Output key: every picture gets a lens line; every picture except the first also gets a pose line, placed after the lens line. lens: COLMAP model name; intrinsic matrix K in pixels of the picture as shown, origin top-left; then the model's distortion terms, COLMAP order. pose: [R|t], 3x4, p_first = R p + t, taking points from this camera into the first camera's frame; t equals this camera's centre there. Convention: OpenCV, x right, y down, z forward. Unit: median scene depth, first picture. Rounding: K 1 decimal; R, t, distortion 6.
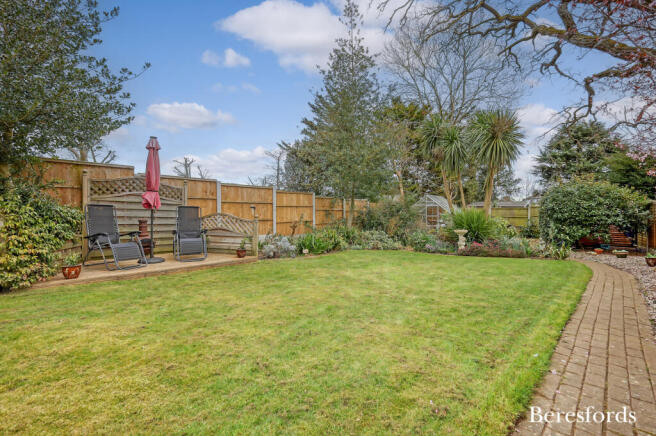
lens RADIAL K [[285.3, 0, 326.6], [0, 285.3, 218.8], [0, 0, 1]] dist [0.003078, 0.000028]
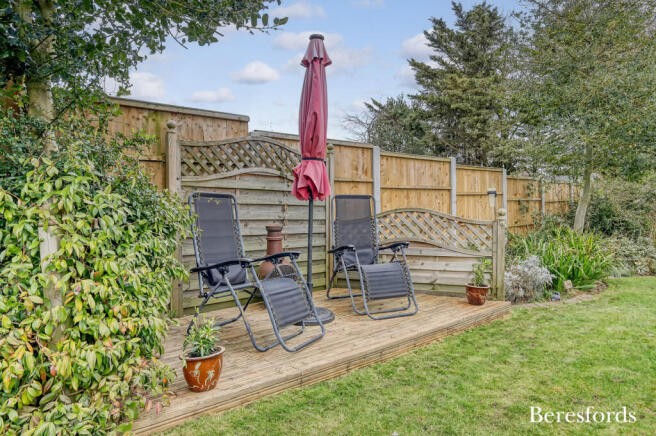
lens RADIAL K [[397.0, 0, 329.1], [0, 397.0, 217.2], [0, 0, 1]] dist [0.003334, 0.000851]
pose [[0.989767, -0.028511, -0.139817, -0.482385], [0.027091, 0.999560, -0.012049, -0.000095], [0.140099, 0.008138, 0.990104, 0.379167]]
